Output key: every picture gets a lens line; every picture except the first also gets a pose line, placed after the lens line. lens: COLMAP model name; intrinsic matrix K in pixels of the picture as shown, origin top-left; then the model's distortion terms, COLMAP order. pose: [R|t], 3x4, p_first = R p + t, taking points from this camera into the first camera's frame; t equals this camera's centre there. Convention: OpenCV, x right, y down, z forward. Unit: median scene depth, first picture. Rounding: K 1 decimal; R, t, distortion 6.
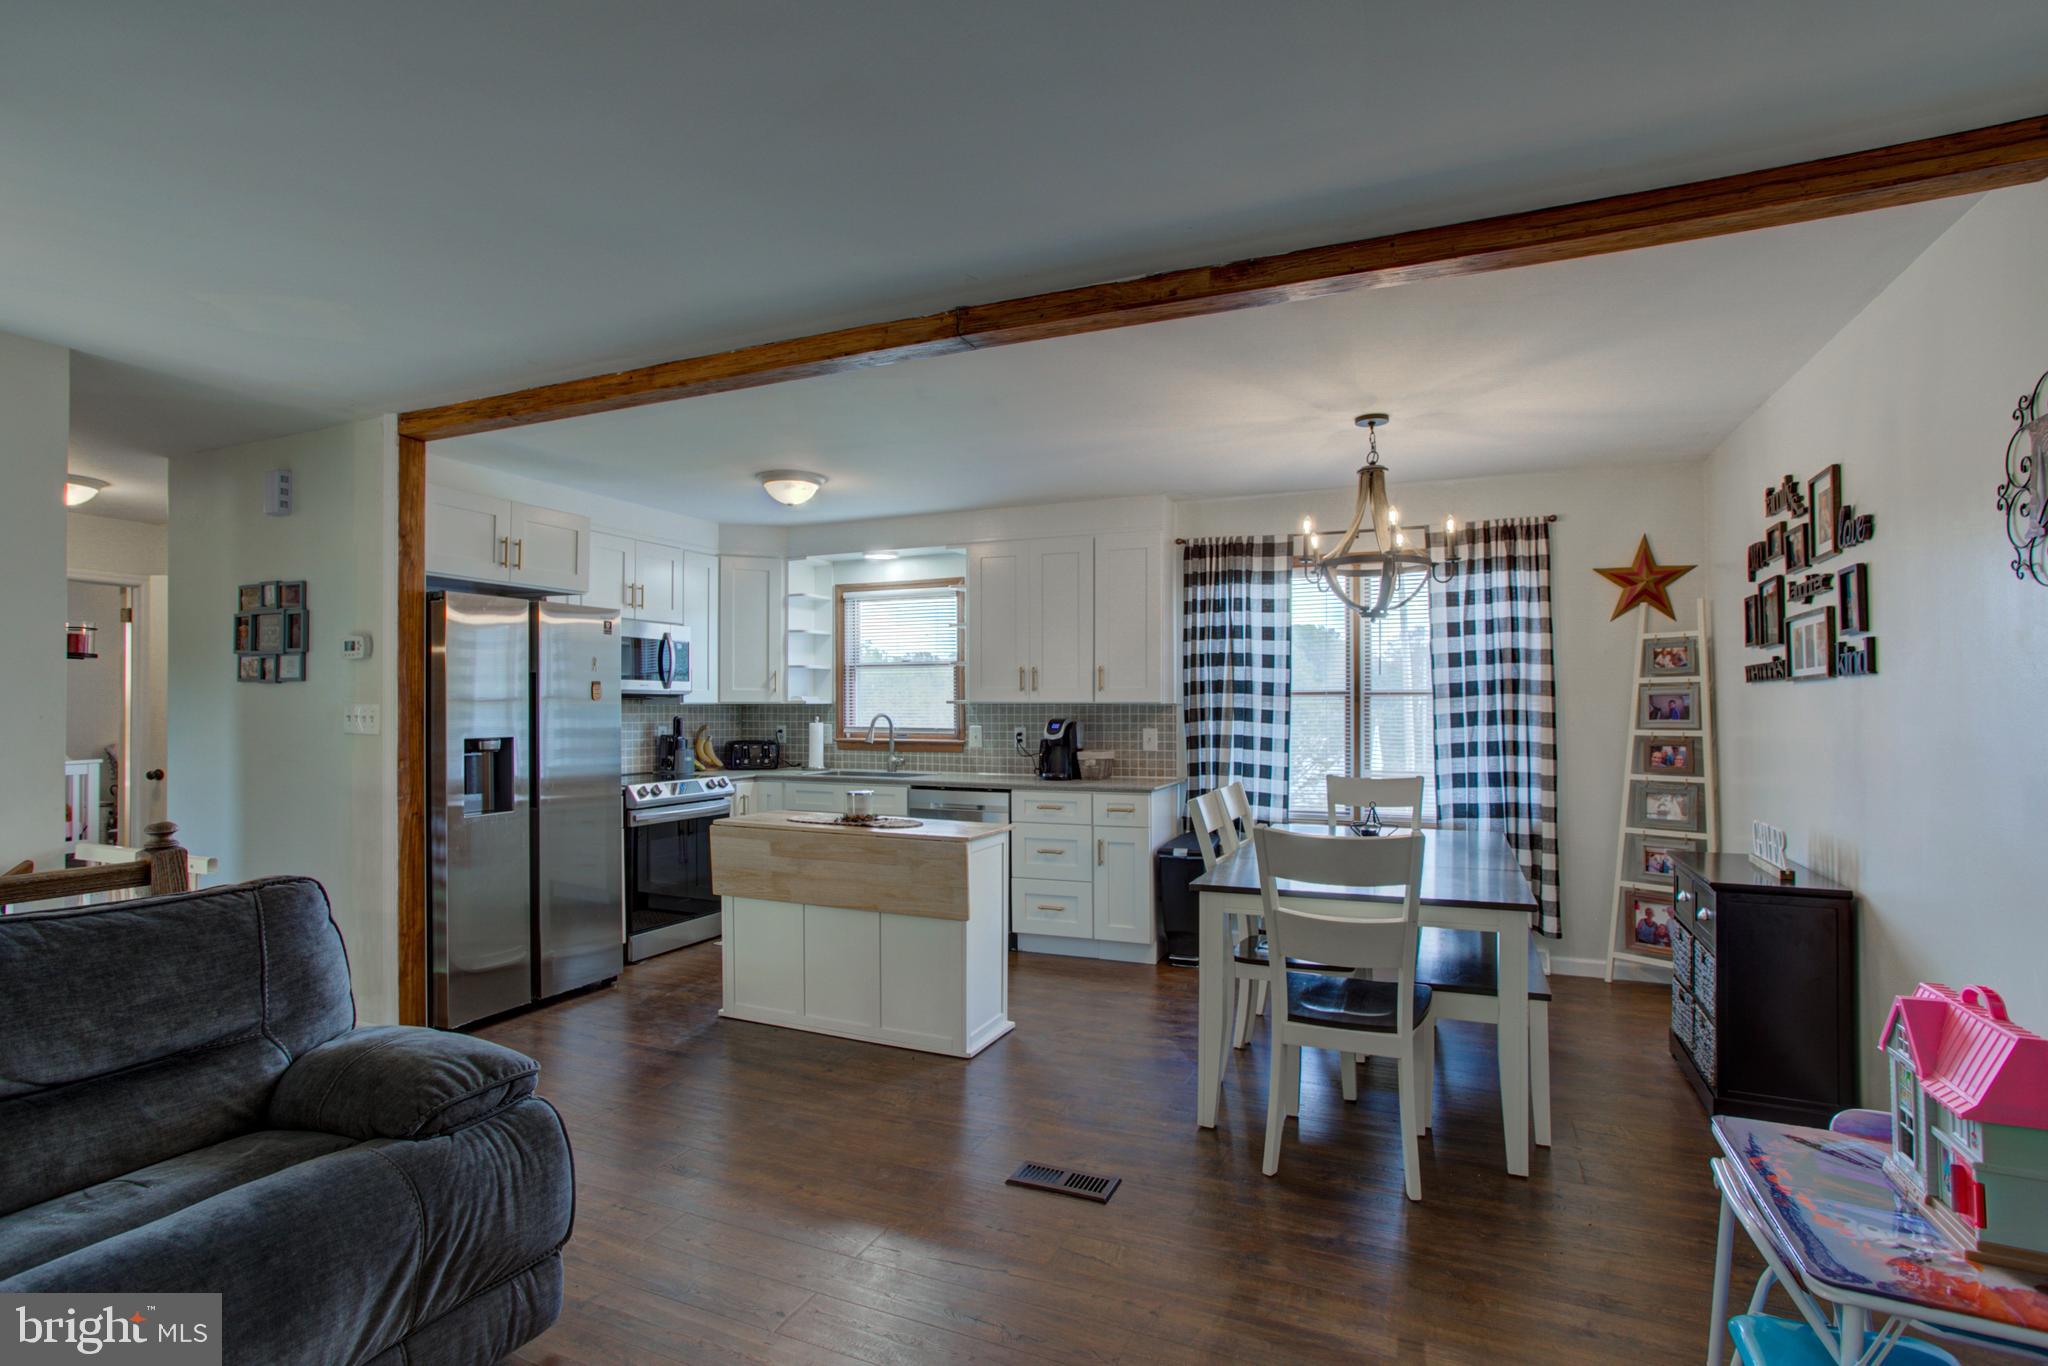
lens RADIAL K [[1032.1, 0, 1011.6], [0, 1032.1, 703.3], [0, 0, 1]] dist [-0.038468, 0.026535]
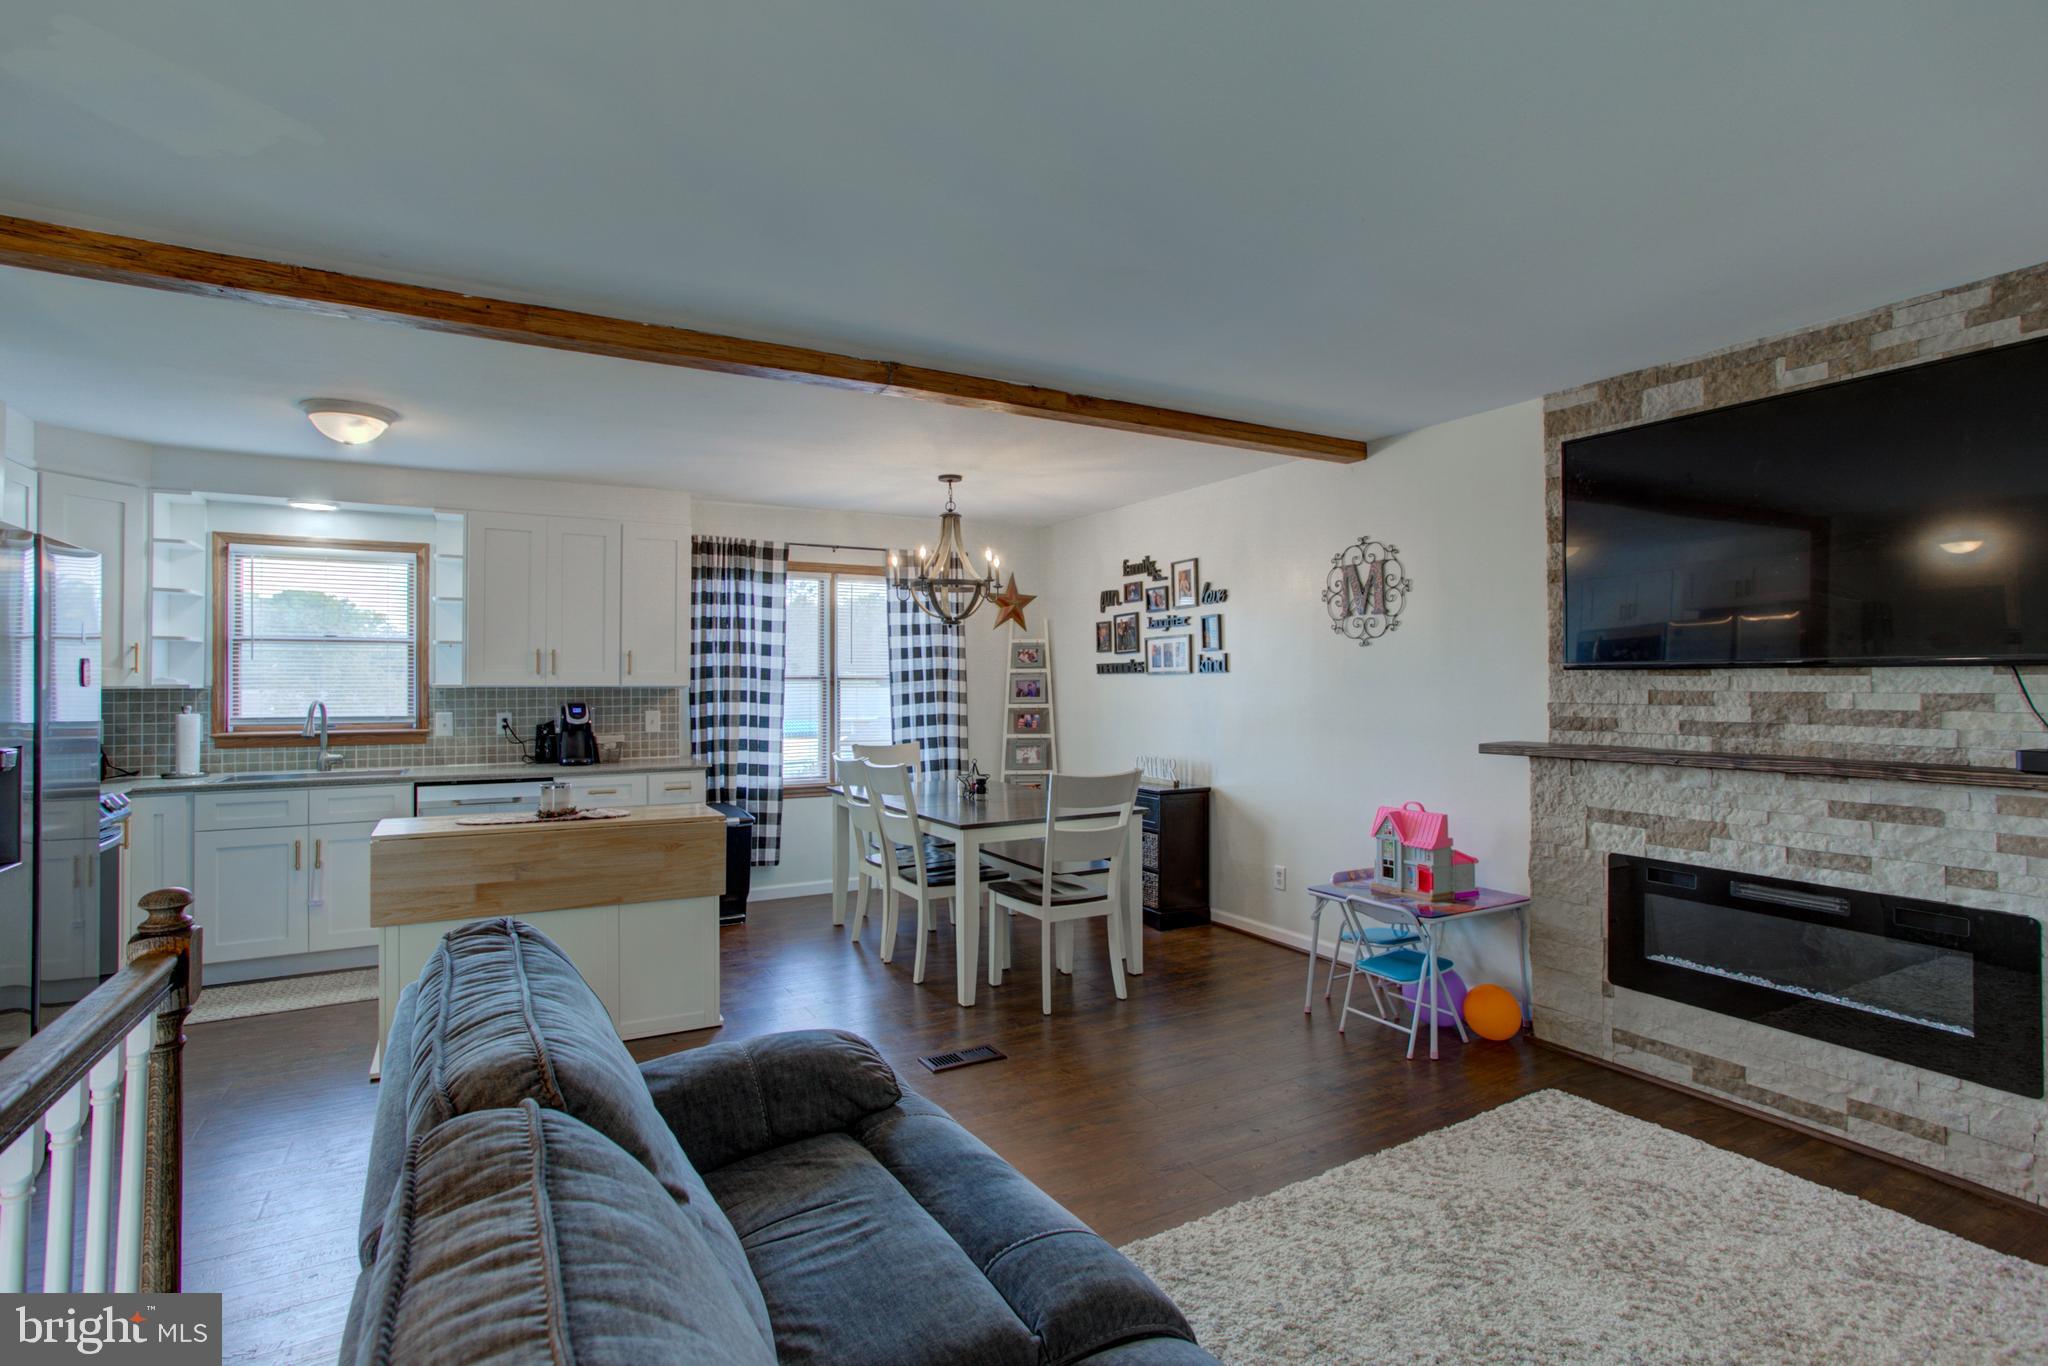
lens RADIAL K [[1032.1, 0, 1014.0], [0, 1032.1, 678.3], [0, 0, 1]] dist [-0.038468, 0.026535]
pose [[0.586503, 0.003420, 0.809940, -0.514701], [-0.000888, 0.999993, -0.003580, -0.005281], [-0.809947, 0.001380, 0.586502, 0.096345]]
